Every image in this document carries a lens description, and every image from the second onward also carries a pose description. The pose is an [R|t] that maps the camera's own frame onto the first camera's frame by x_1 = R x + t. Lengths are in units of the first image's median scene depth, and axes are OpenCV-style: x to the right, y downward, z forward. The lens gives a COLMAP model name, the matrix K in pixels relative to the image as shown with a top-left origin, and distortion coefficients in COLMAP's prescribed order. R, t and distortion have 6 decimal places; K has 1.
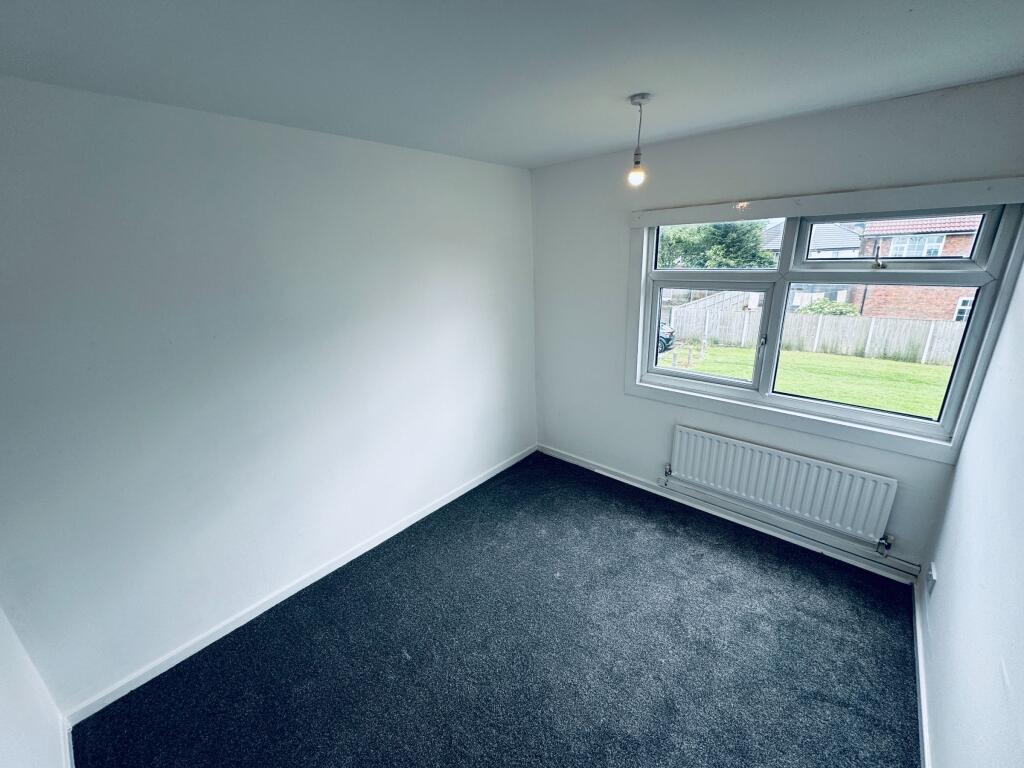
lens RADIAL K [[408.7, 0, 509.5], [0, 408.7, 379.0], [0, 0, 1]] dist [-0.003300, 0.001147]
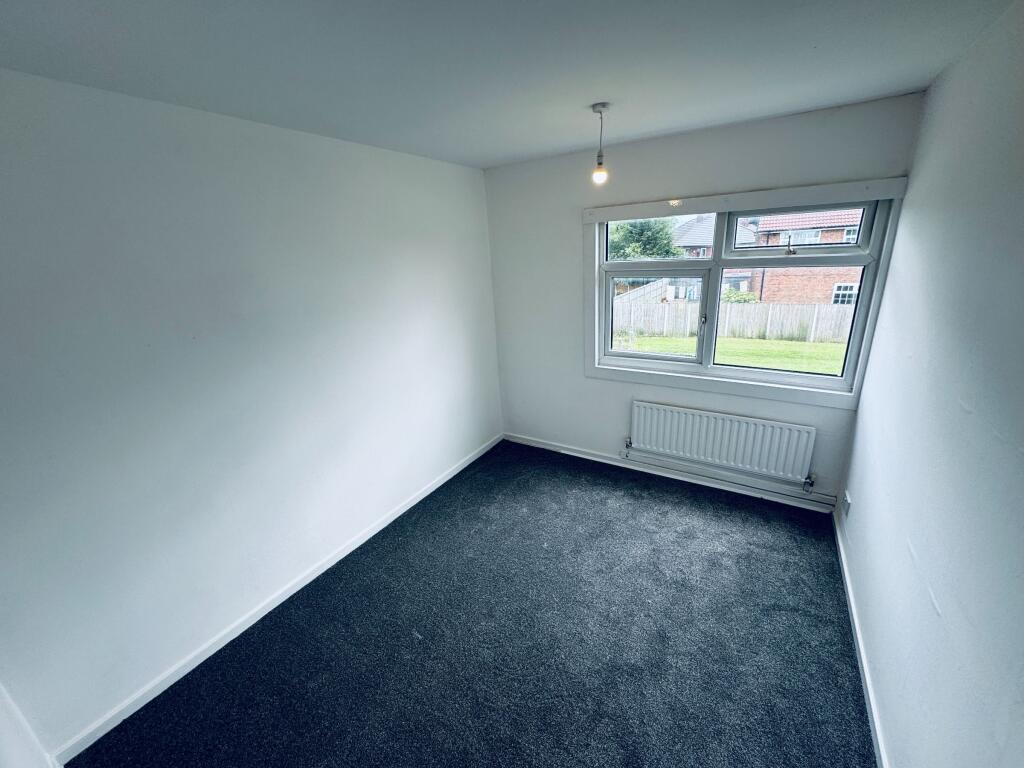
lens RADIAL K [[408.7, 0, 509.2], [0, 408.7, 378.9], [0, 0, 1]] dist [-0.003300, 0.001147]
pose [[0.985439, -0.068766, 0.155504, -0.119931], [0.069193, 0.997600, 0.002670, 0.034434], [-0.155315, 0.008129, 0.987832, -0.056514]]
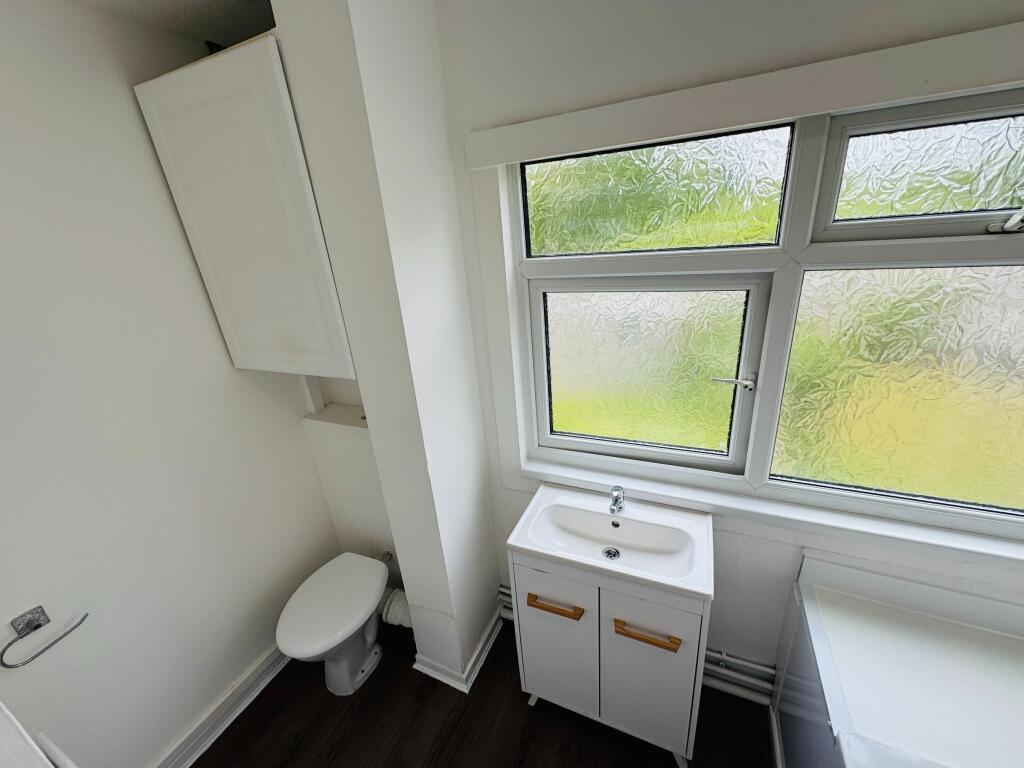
lens RADIAL K [[408.7, 0, 516.4], [0, 408.7, 383.2], [0, 0, 1]] dist [-0.003300, 0.001147]
pose [[0.948206, -0.154372, 0.277622, 0.224930], [0.142617, 0.987823, 0.062177, -0.188350], [-0.283840, -0.019363, 0.958676, 0.658808]]
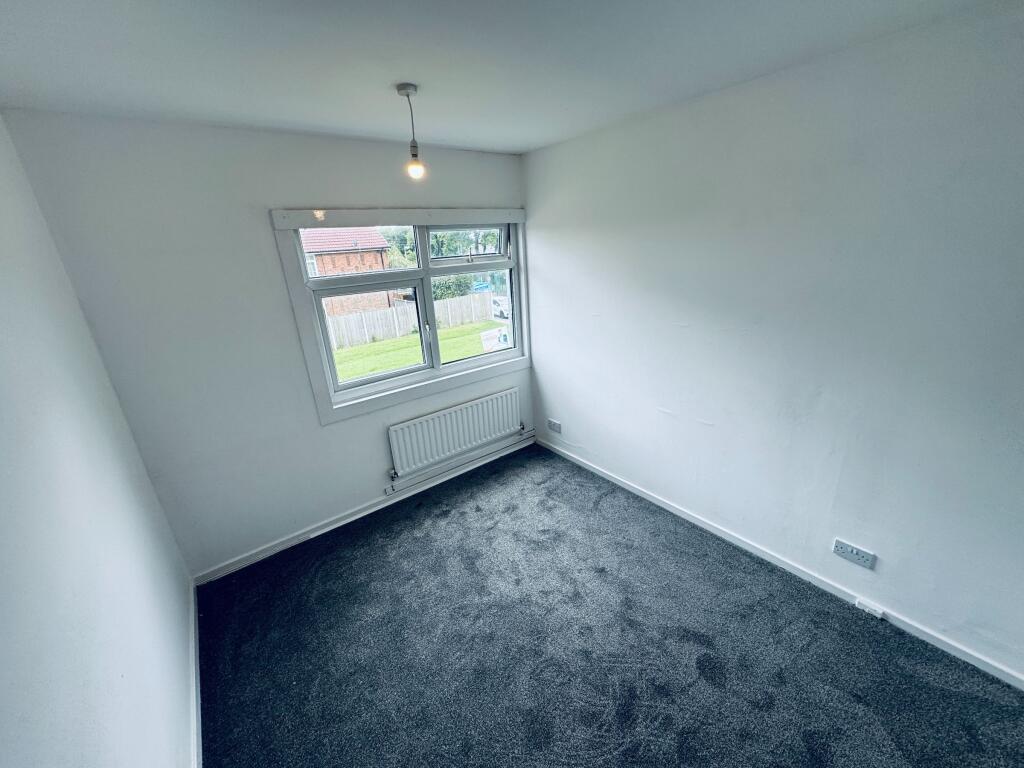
lens RADIAL K [[408.7, 0, 513.6], [0, 408.7, 379.3], [0, 0, 1]] dist [-0.003300, 0.001147]
pose [[0.187196, -0.288966, 0.938859, -0.566626], [0.344347, 0.914412, 0.212784, -0.132790], [-0.919991, 0.283461, 0.270678, 0.532150]]
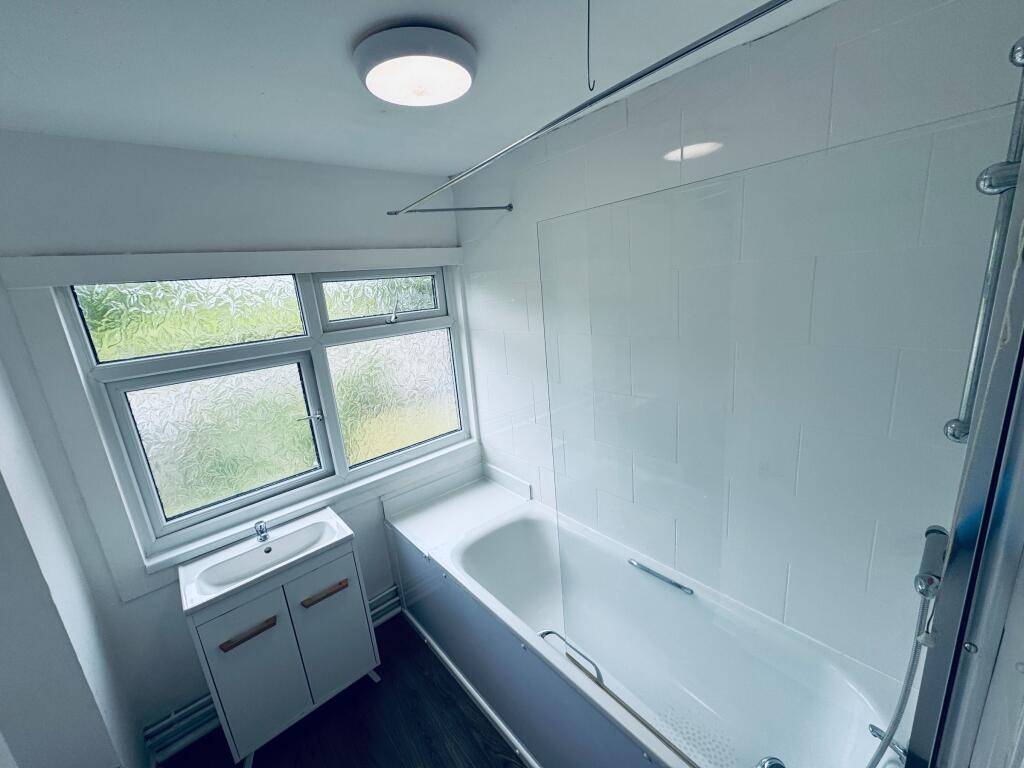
lens RADIAL K [[408.7, 0, 504.6], [0, 408.7, 389.7], [0, 0, 1]] dist [-0.003300, 0.001147]
pose [[0.134784, -0.230702, 0.963644, -0.131400], [0.378195, 0.910872, 0.165170, -0.155219], [-0.915861, 0.342183, 0.210022, 0.511367]]
